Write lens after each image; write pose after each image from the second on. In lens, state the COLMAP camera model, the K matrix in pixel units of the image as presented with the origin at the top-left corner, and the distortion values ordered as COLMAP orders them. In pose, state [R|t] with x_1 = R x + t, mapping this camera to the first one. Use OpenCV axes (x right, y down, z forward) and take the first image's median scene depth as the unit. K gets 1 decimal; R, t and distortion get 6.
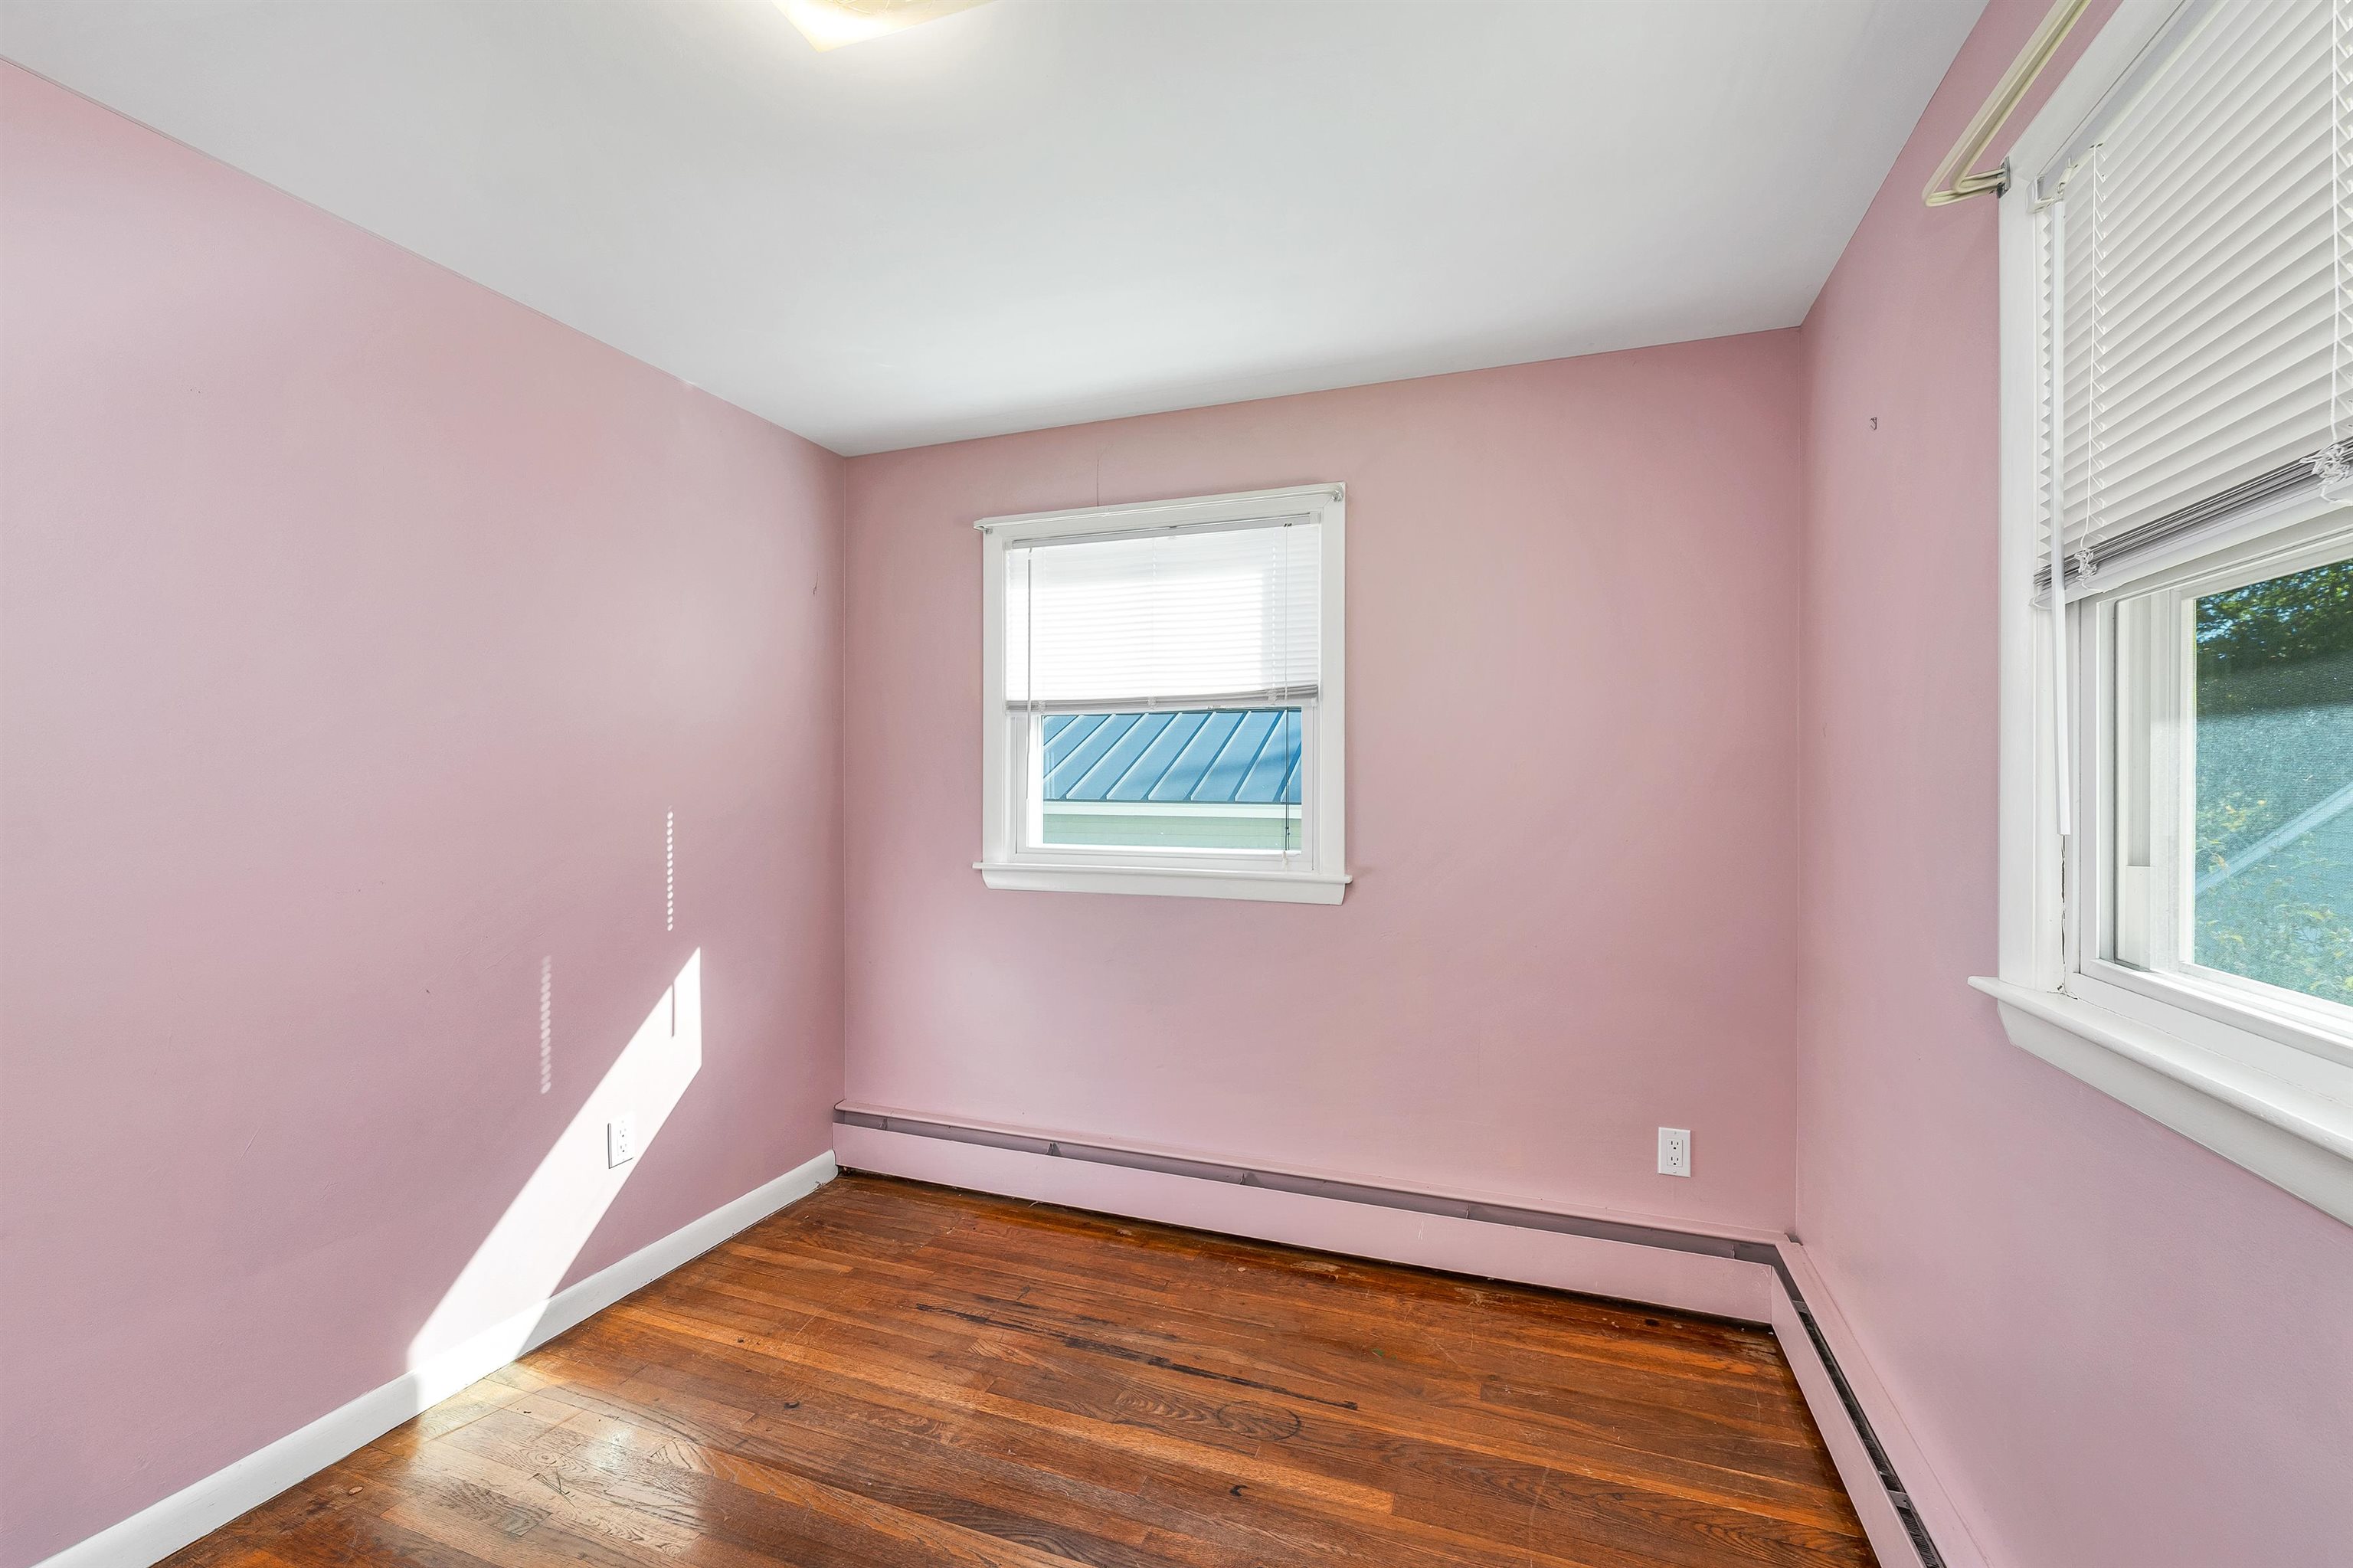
lens RADIAL K [[981.3, 0, 1178.3], [0, 981.3, 781.8], [0, 0, 1]] dist [-0.000408, -0.000097]
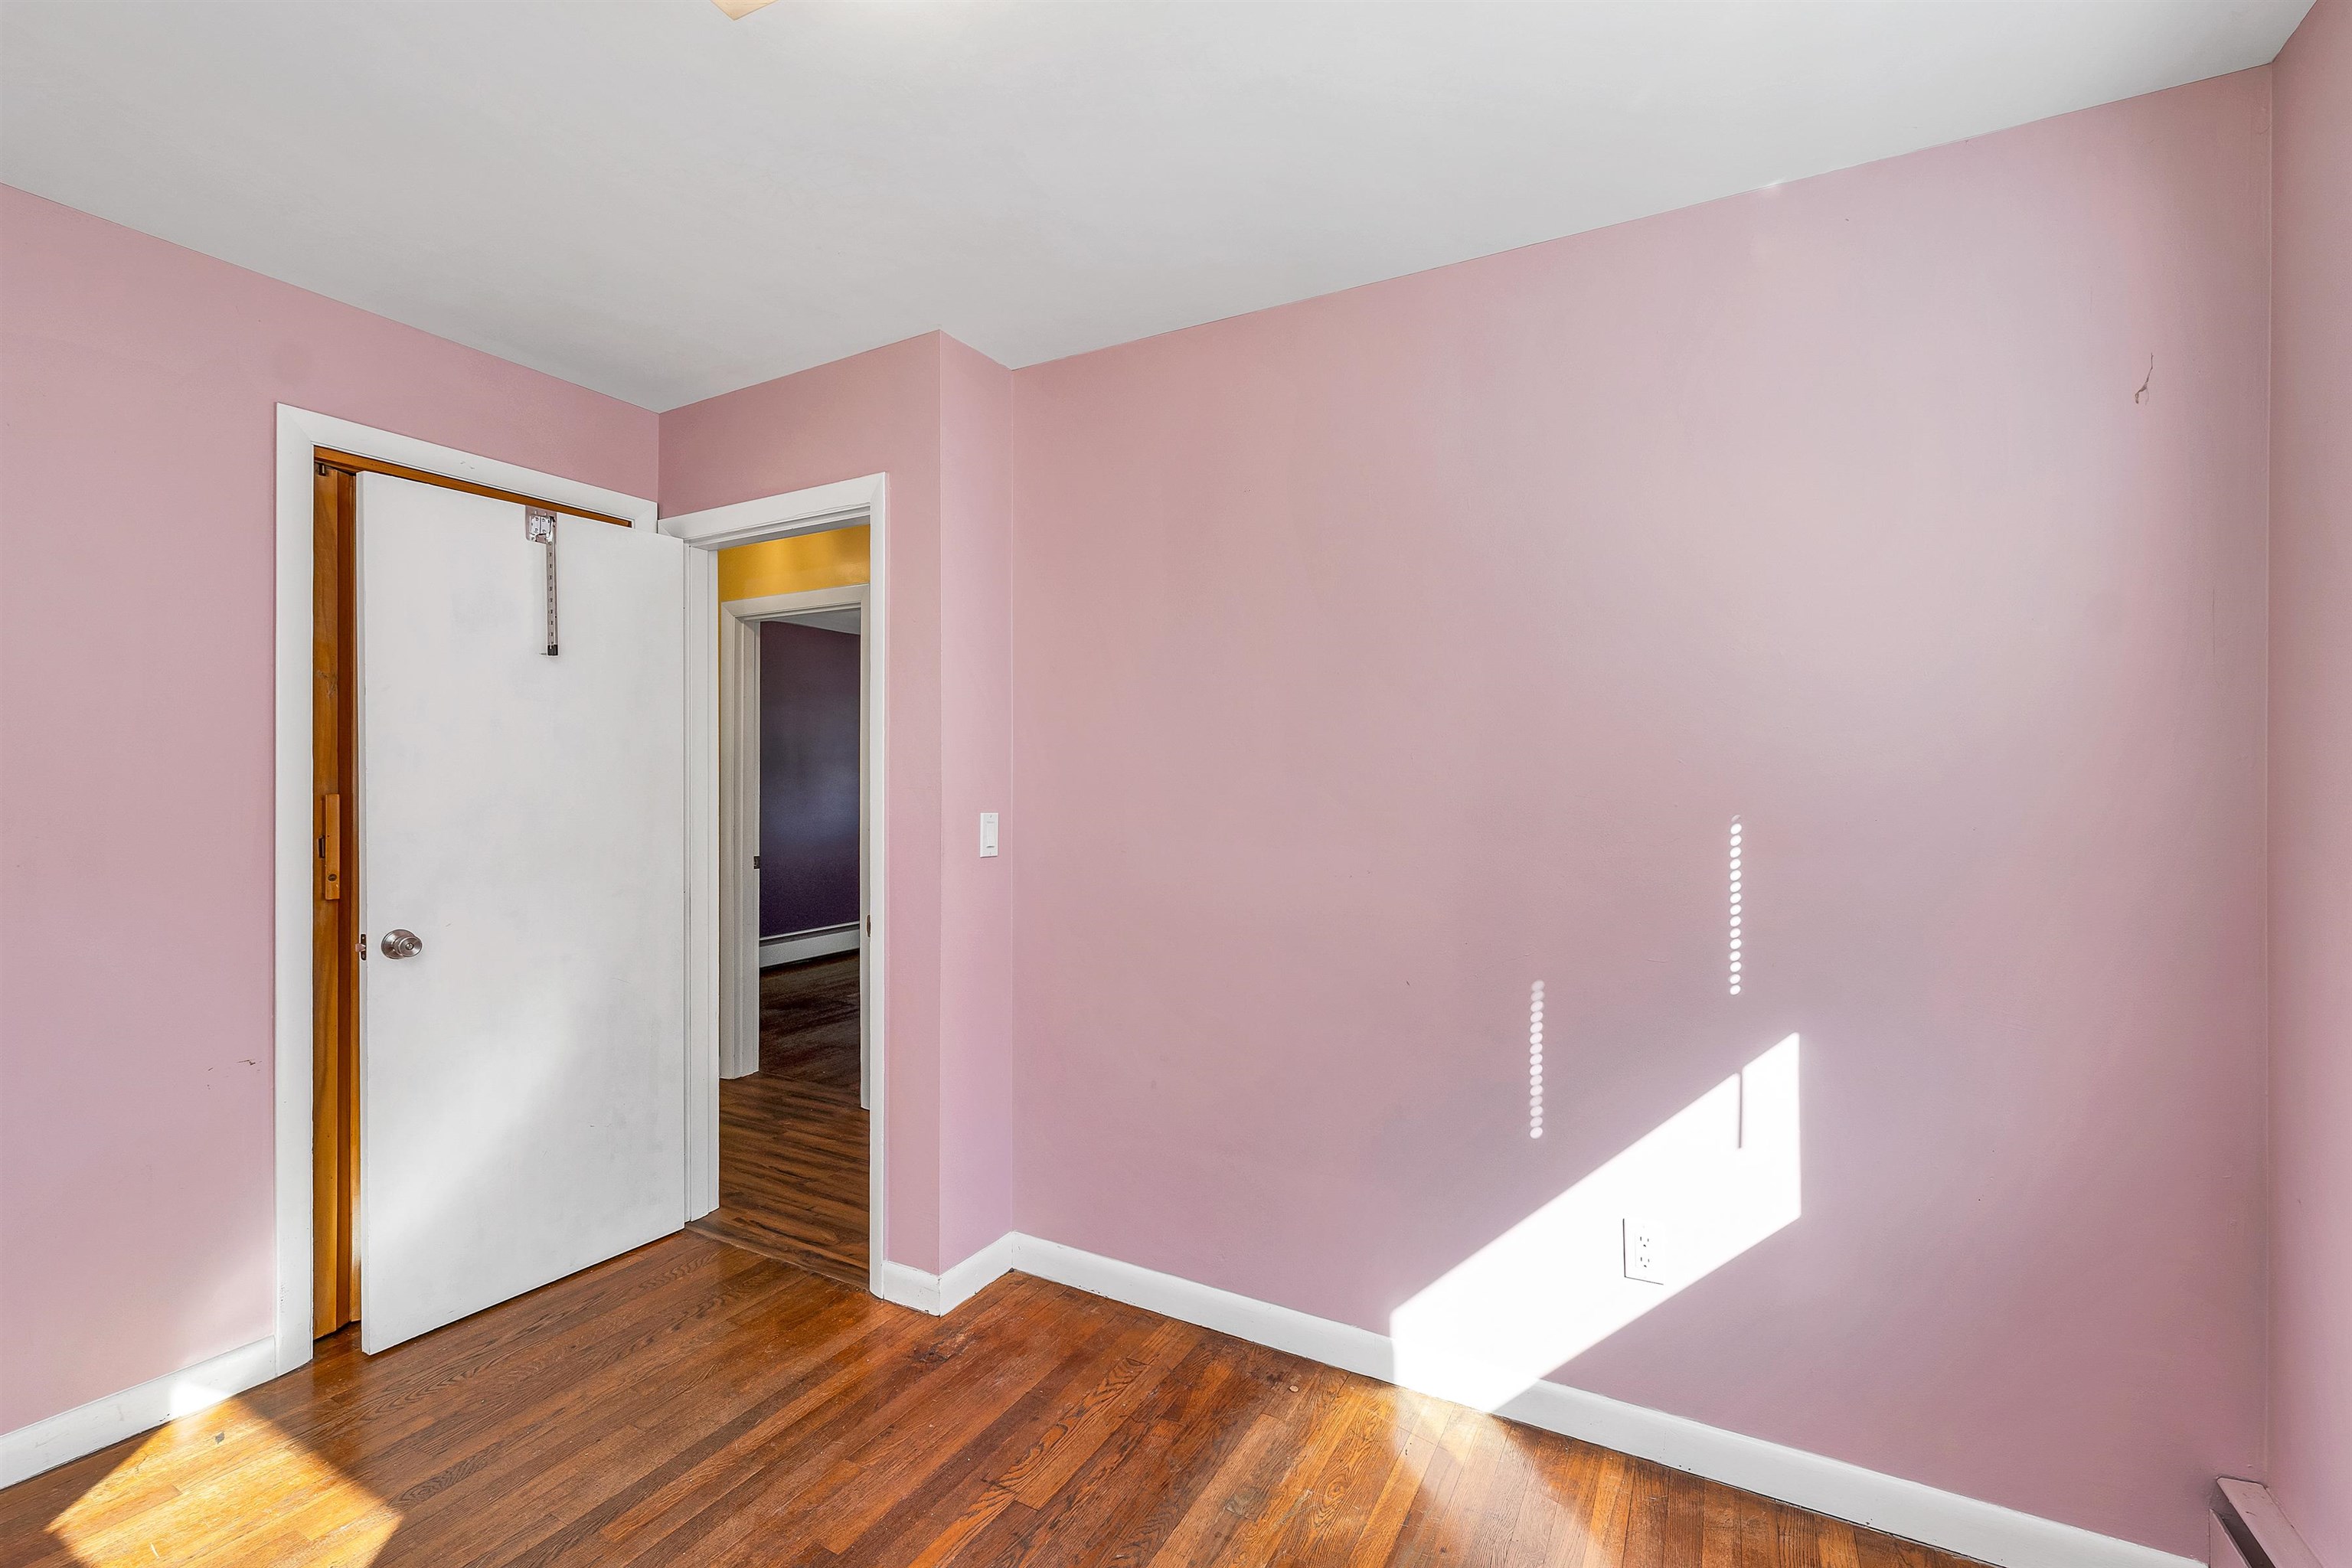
lens RADIAL K [[980.8, 0, 1180.5], [0, 980.8, 781.0], [0, 0, 1]] dist [-0.000408, -0.000097]
pose [[-0.164039, -0.009653, -0.986407, 0.234466], [0.001690, 0.999948, -0.010067, 0.007545], [0.986452, -0.003319, -0.164014, 0.730066]]
